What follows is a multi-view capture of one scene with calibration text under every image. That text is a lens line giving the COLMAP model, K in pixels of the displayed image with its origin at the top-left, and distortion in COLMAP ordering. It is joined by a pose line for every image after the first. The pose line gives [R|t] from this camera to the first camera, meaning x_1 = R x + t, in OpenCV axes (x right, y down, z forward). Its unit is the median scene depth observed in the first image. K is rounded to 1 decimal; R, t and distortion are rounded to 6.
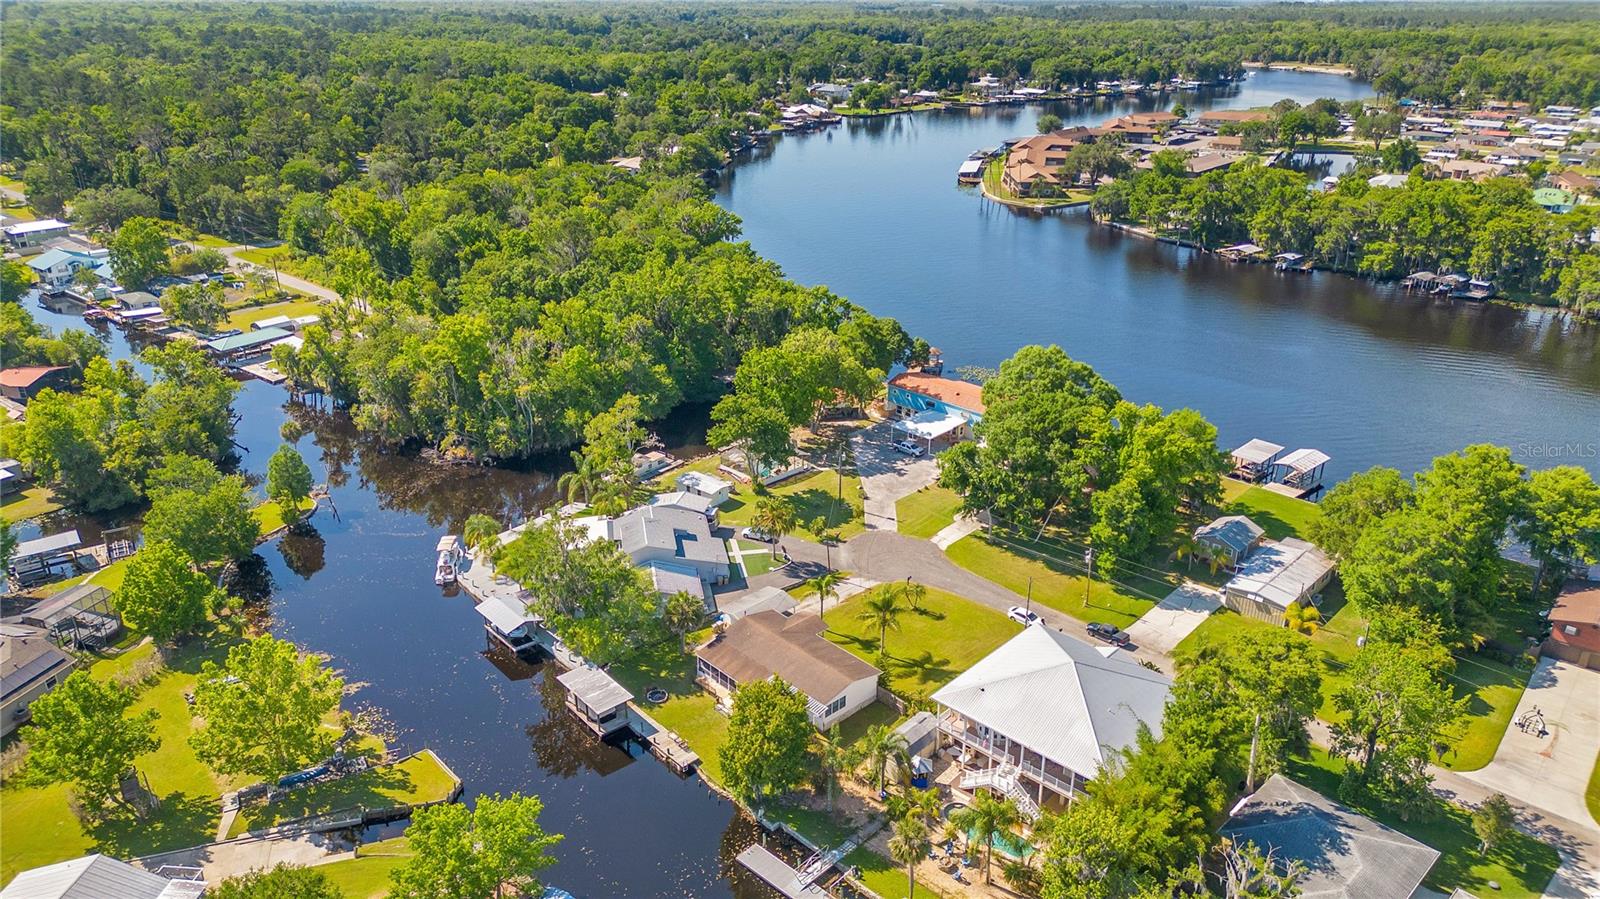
lens RADIAL K [[1146.5, 0, 800.0], [0, 1146.5, 449.5], [0, 0, 1]] dist [0.068081, -0.063307]
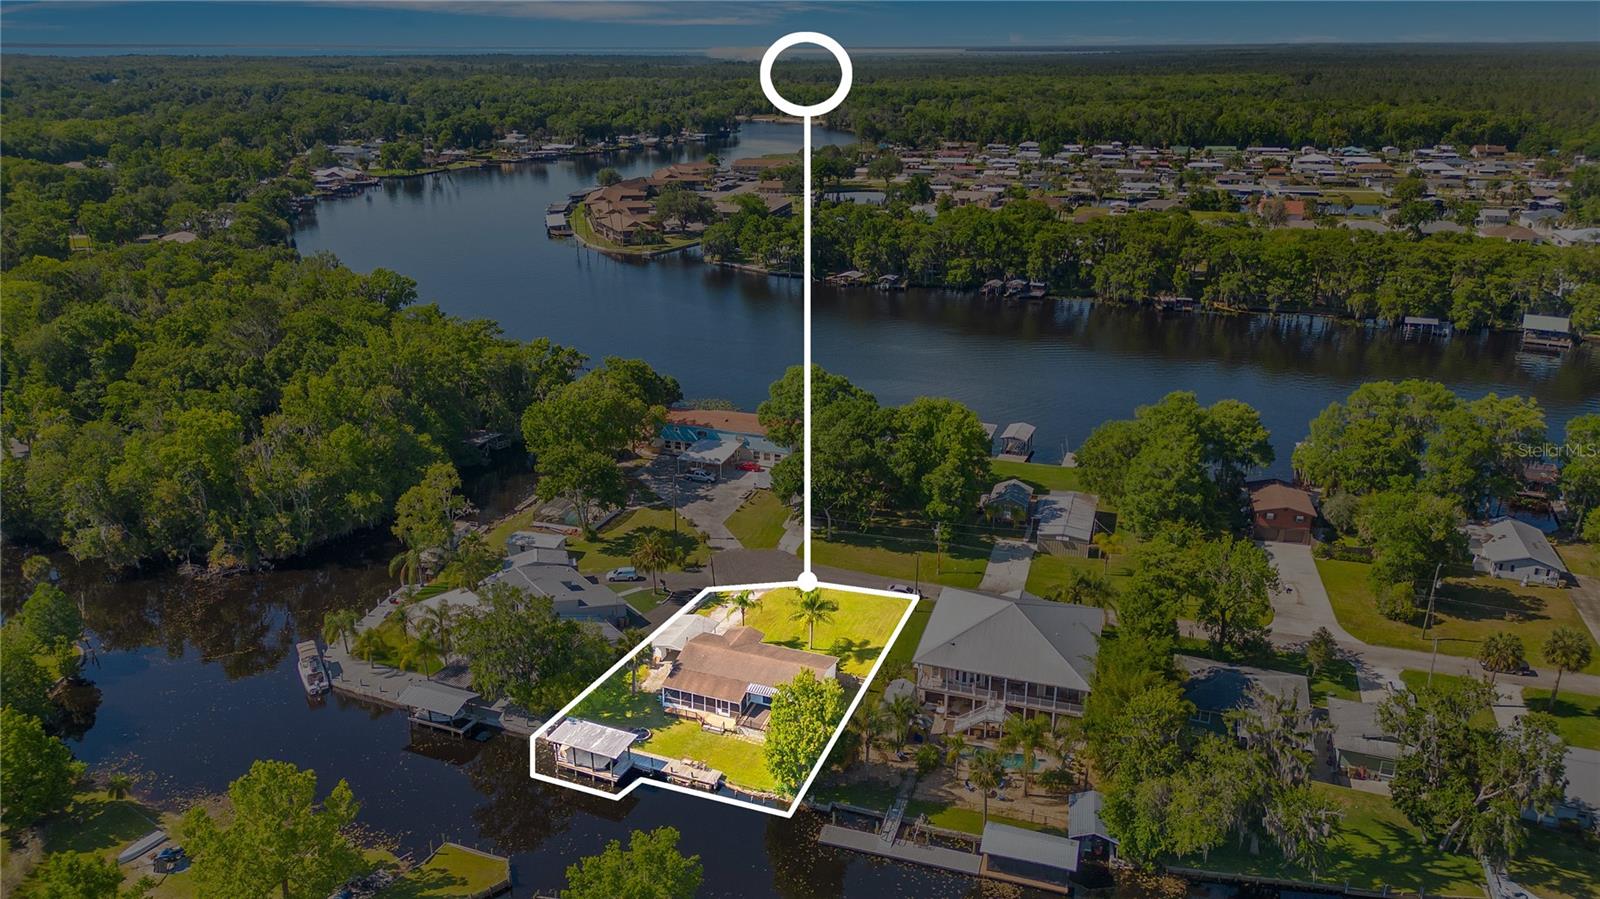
lens RADIAL K [[1163.5, 0, 800.0], [0, 1163.5, 449.5], [0, 0, 1]] dist [0.097733, -0.120231]
pose [[0.894664, -0.148696, 0.421268, -0.180224], [0.169489, 0.985458, -0.012112, 0.001977], [-0.413340, 0.082236, 0.906856, -0.005373]]
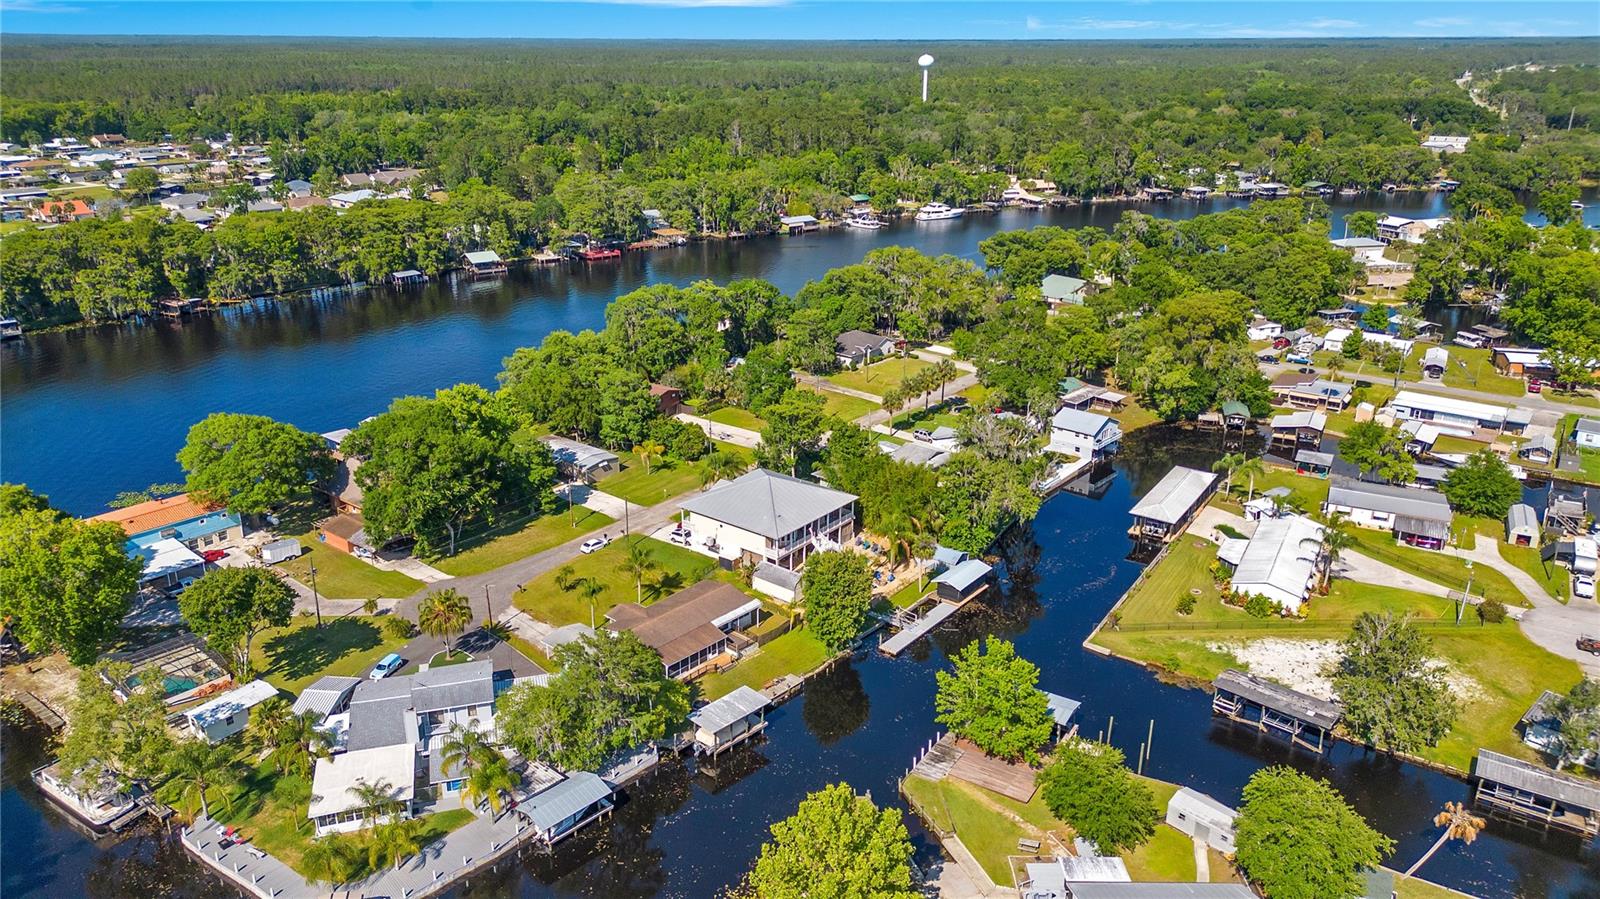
lens RADIAL K [[1163.5, 0, 800.0], [0, 1163.5, 449.5], [0, 0, 1]] dist [0.097733, -0.120231]
pose [[-0.121221, -0.335107, 0.934349, -0.493866], [0.372424, 0.857173, 0.355745, -0.158076], [-0.920112, 0.391098, 0.020895, 0.379439]]
